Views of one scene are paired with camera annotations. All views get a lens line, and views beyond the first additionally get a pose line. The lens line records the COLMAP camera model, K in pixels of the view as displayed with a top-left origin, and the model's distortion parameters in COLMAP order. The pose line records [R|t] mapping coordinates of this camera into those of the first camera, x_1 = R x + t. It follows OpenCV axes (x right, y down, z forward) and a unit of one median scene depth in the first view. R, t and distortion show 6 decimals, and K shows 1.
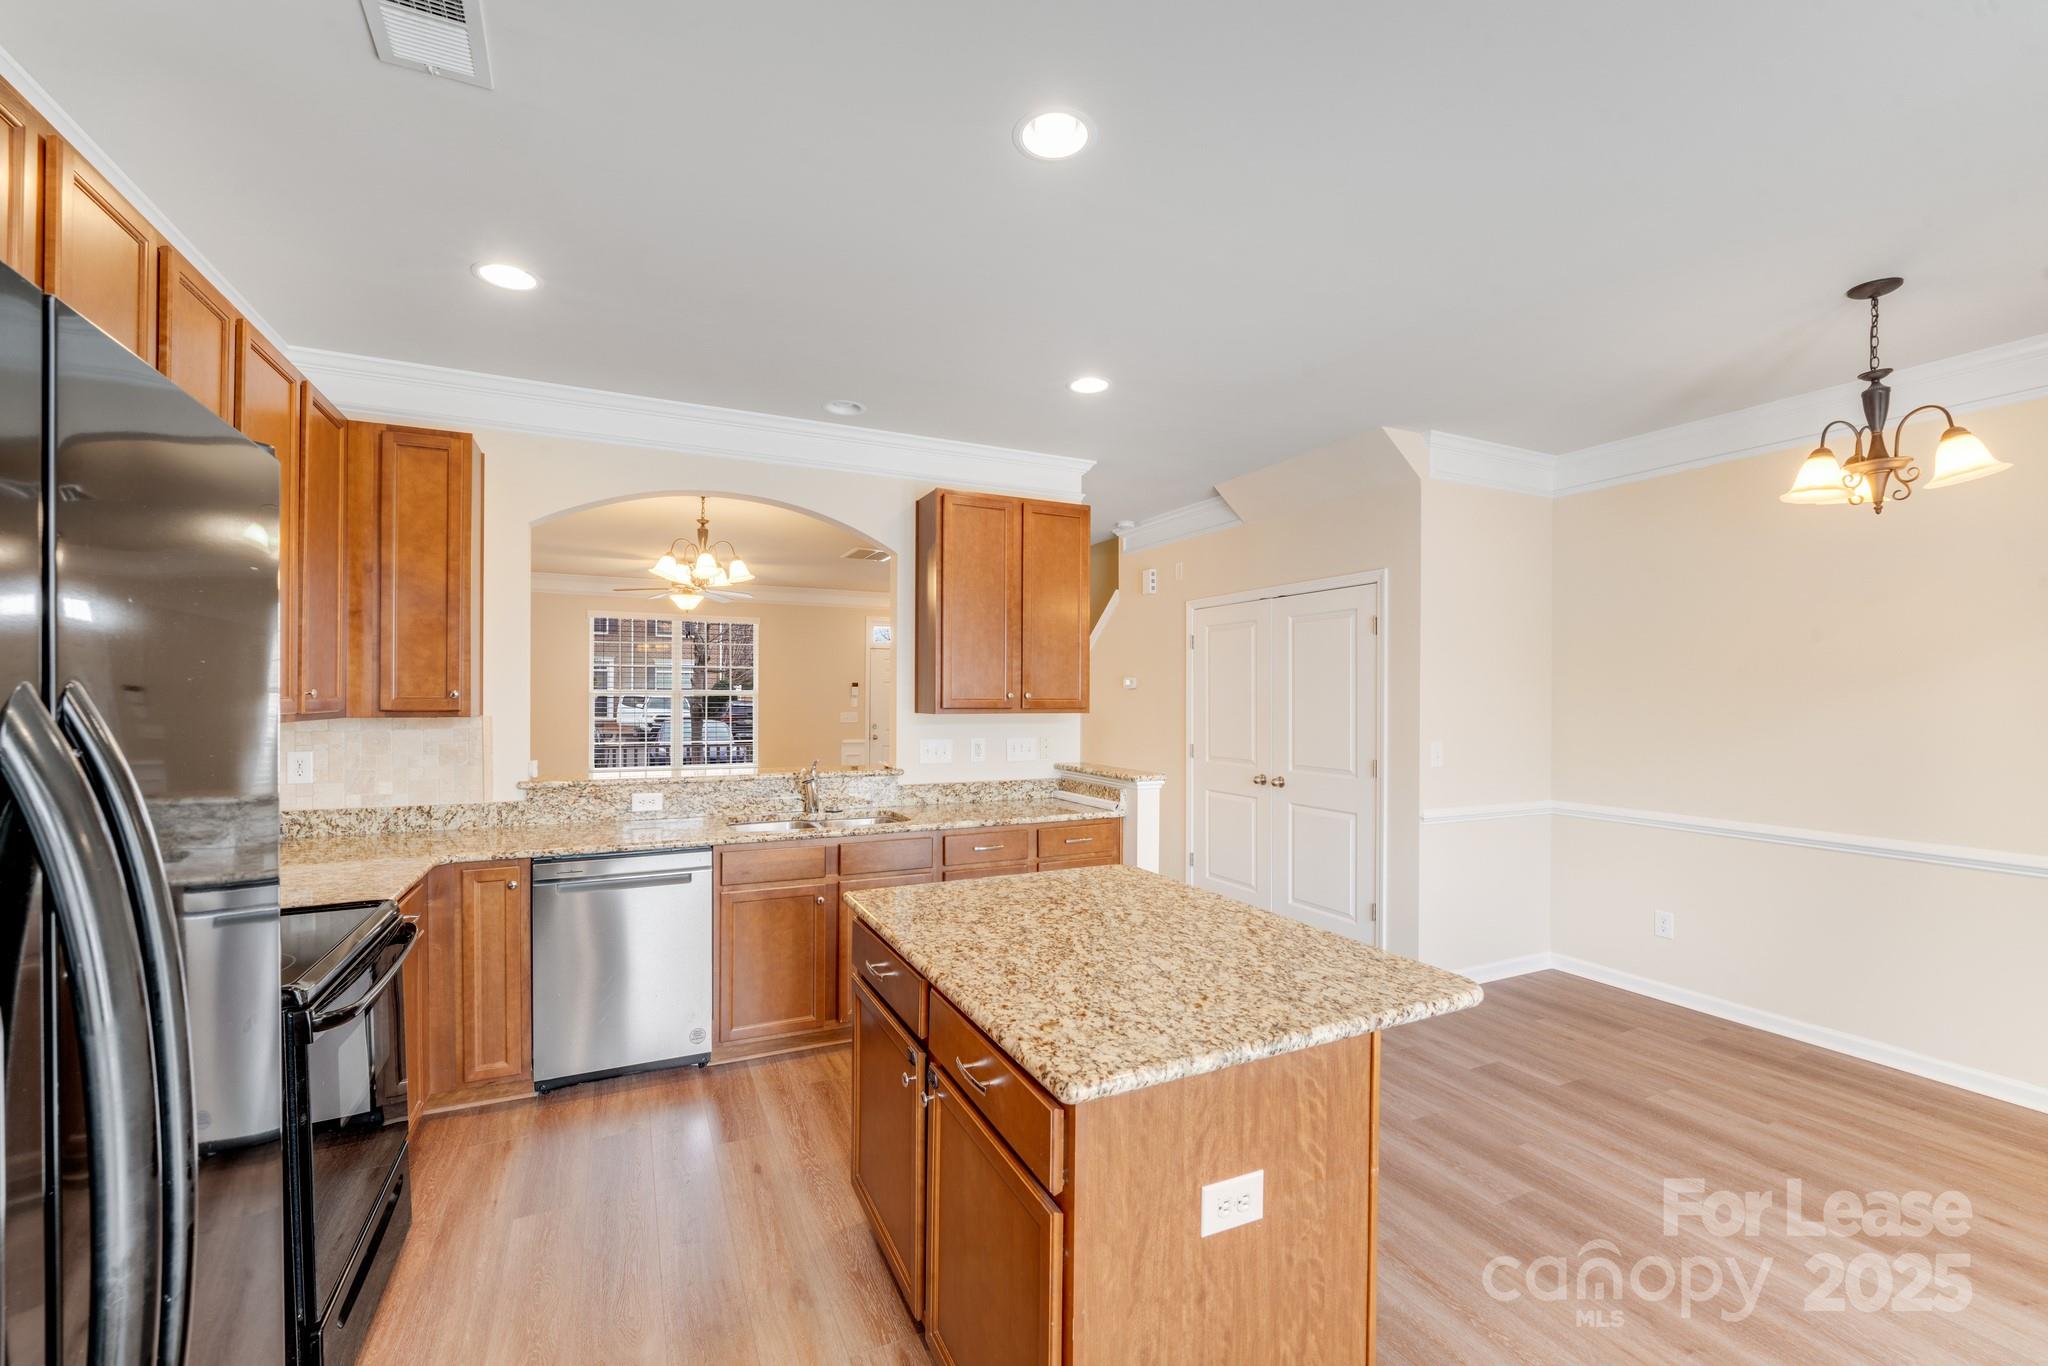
lens RADIAL K [[825.0, 0, 1015.5], [0, 825.0, 694.7], [0, 0, 1]] dist [-0.011812, -0.000288]
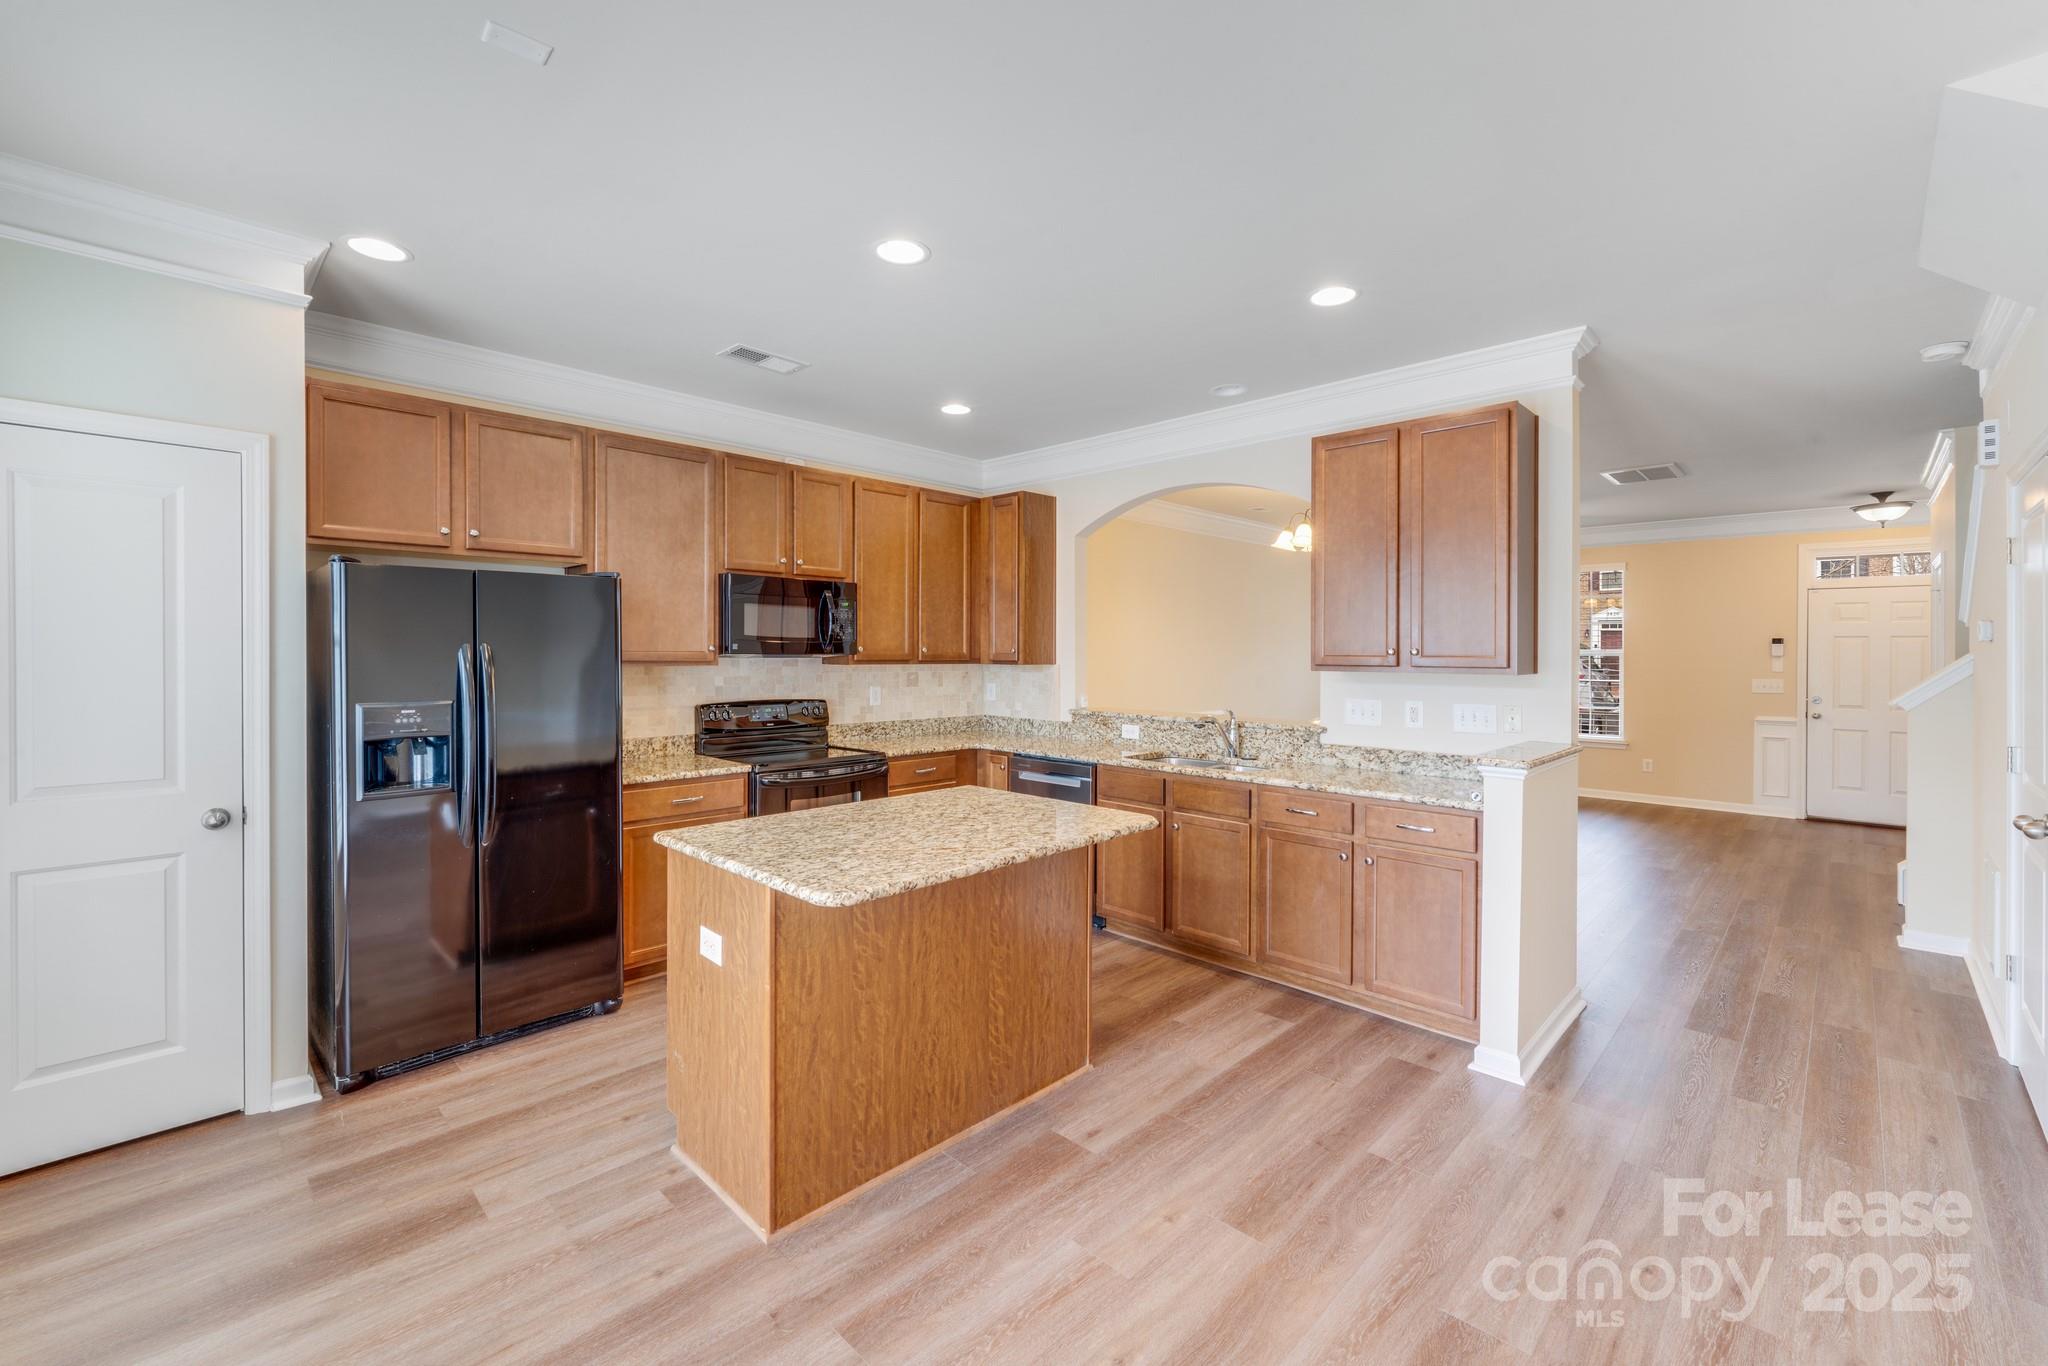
lens RADIAL K [[842.7, 0, 1023.3], [0, 842.7, 653.8], [0, 0, 1]] dist [-0.006859, -0.000287]
pose [[0.343841, 0.000014, -0.939028, 1.076035], [-0.003768, 0.999992, -0.001365, 0.009066], [0.939020, 0.004008, 0.343838, 0.510148]]
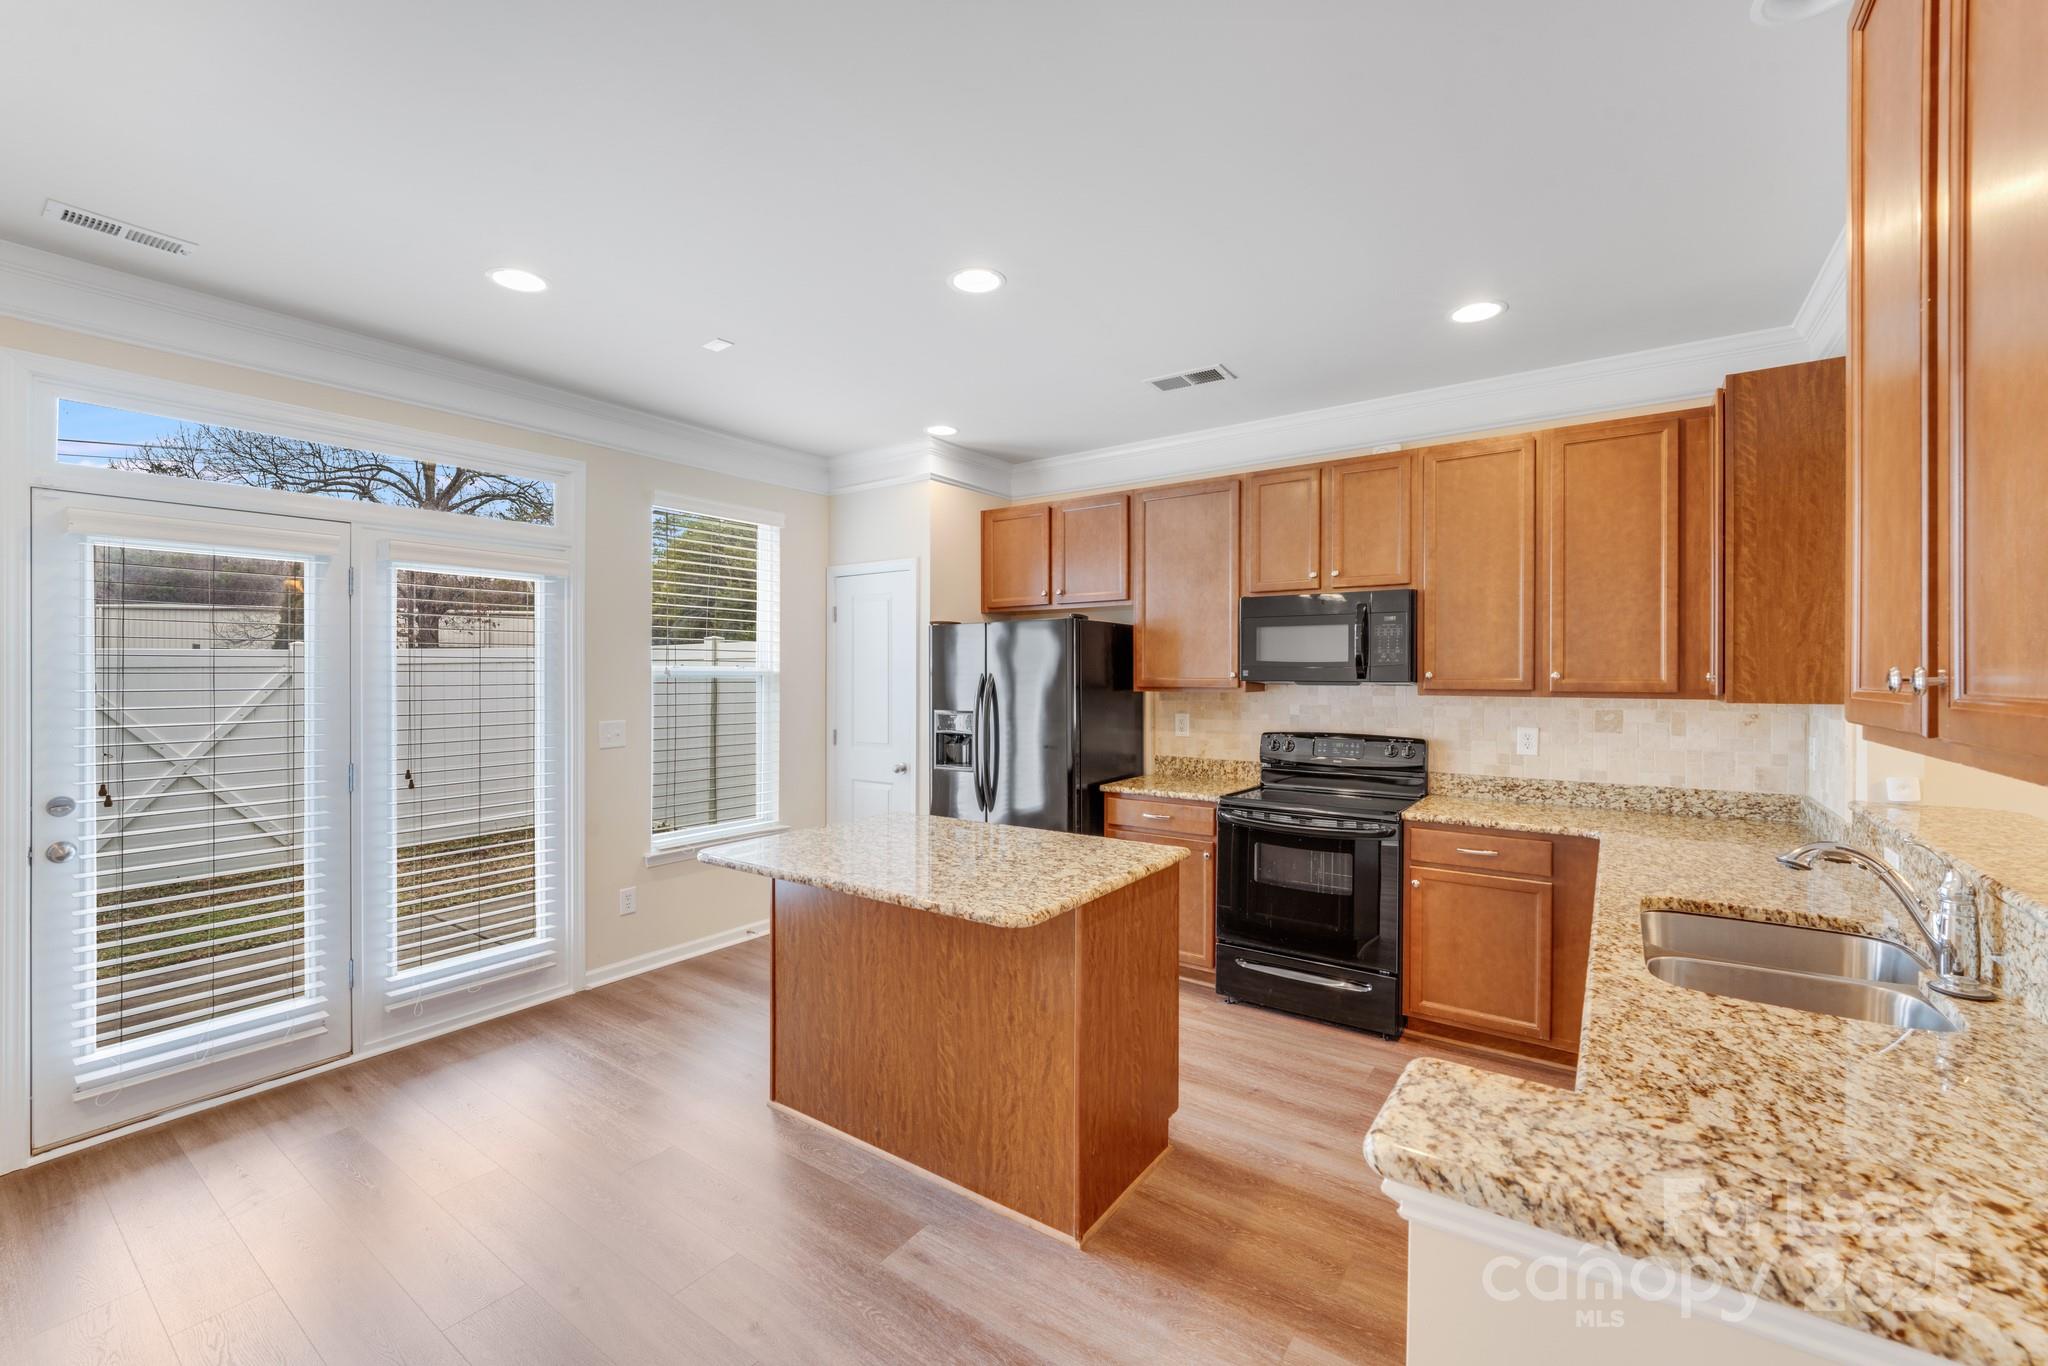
lens RADIAL K [[835.1, 0, 1010.8], [0, 835.1, 675.6], [0, 0, 1]] dist [0.000077, -0.004227]
pose [[-0.875652, -0.002734, -0.482935, 0.503101], [-0.003407, 0.999994, 0.000517, 0.000511], [0.482931, 0.002098, -0.875656, 1.671492]]
